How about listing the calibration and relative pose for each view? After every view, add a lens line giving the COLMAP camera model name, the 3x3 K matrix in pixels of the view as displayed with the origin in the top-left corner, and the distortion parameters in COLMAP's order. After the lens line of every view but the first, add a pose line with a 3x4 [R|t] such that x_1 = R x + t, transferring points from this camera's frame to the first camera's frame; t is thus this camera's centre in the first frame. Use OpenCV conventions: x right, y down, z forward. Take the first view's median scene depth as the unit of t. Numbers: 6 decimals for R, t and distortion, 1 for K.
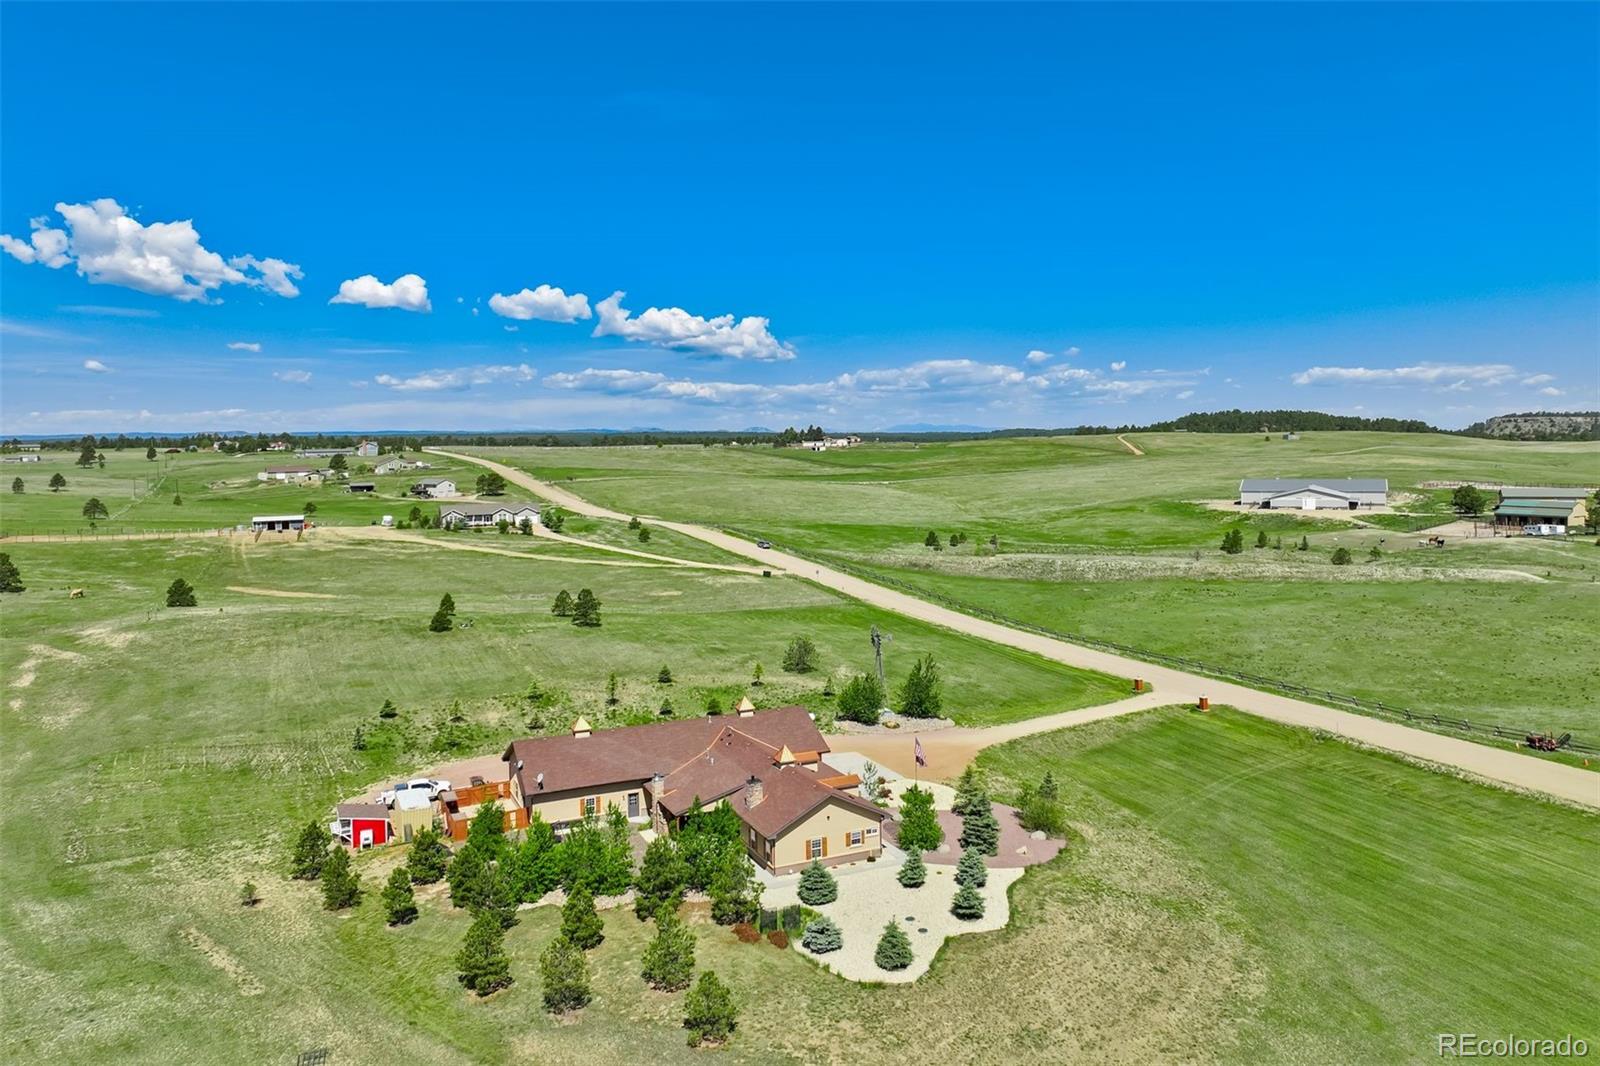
lens RADIAL K [[1147.4, 0, 800.6], [0, 1147.4, 484.2], [0, 0, 1]] dist [0.006614, 0.001971]
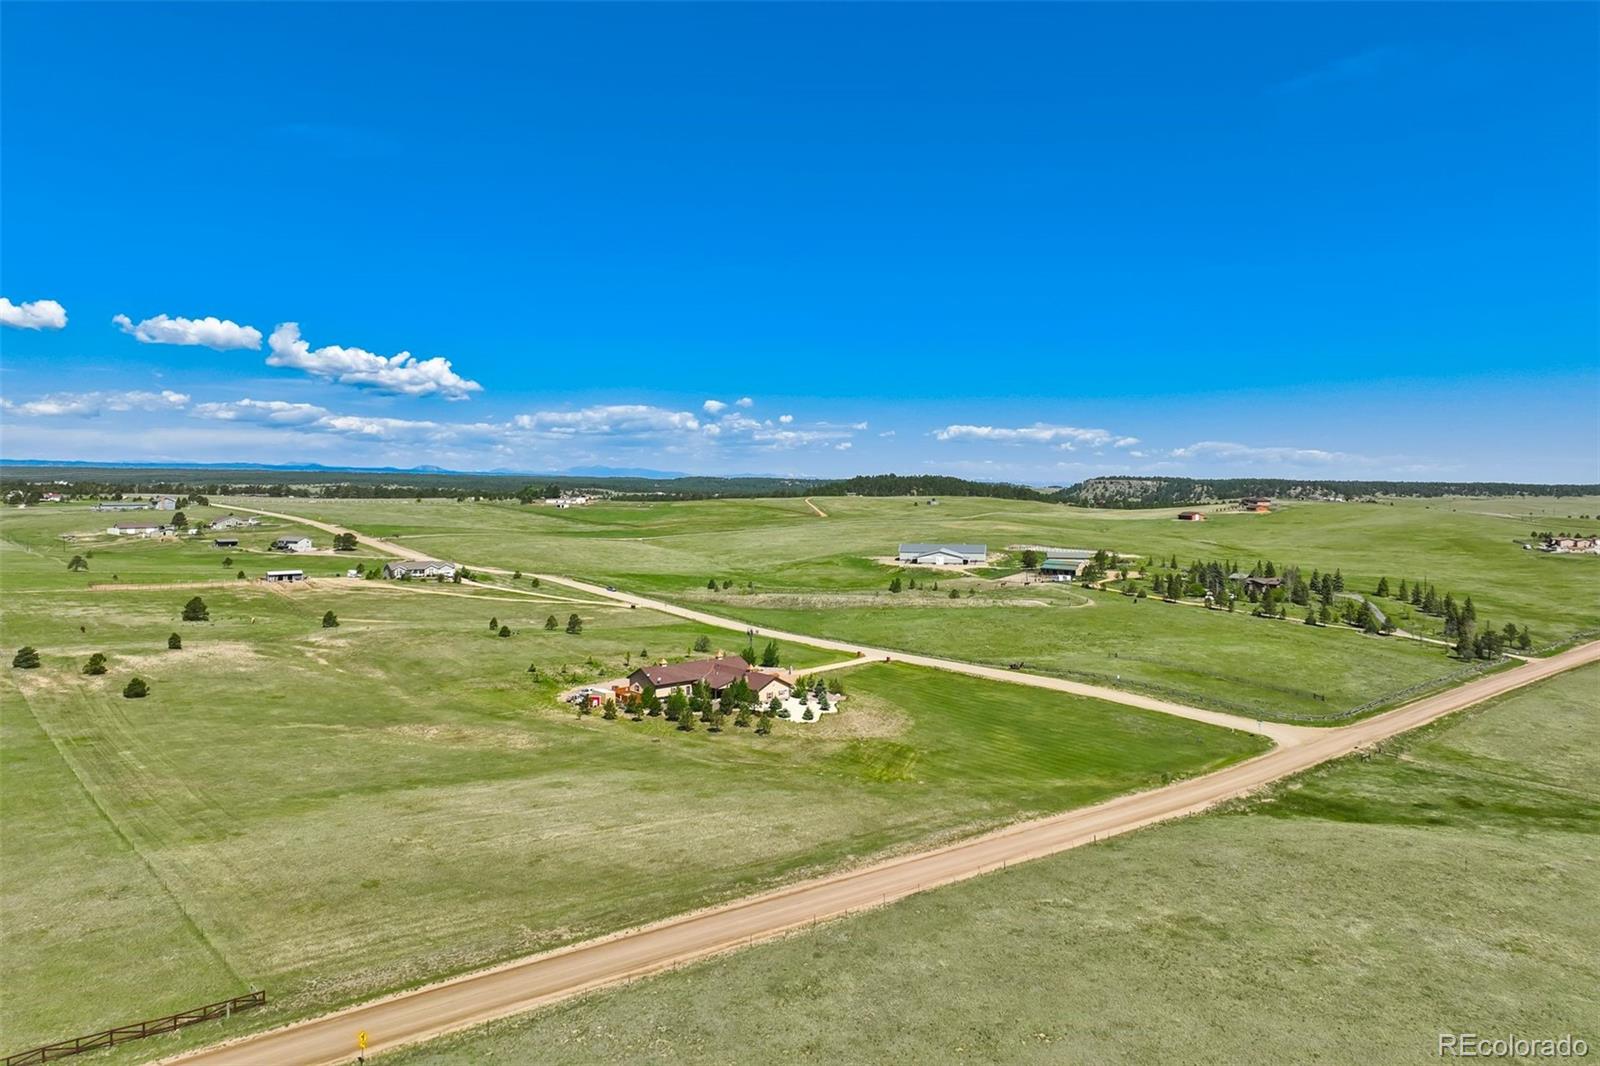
lens RADIAL K [[1123.3, 0, 801.1], [0, 1123.3, 469.6], [0, 0, 1]] dist [0.004166, 0.008078]
pose [[0.959797, 0.024820, 0.279596, -0.405587], [-0.010754, 0.998603, -0.051731, -0.060284], [-0.280489, 0.046644, 0.958723, -0.999302]]
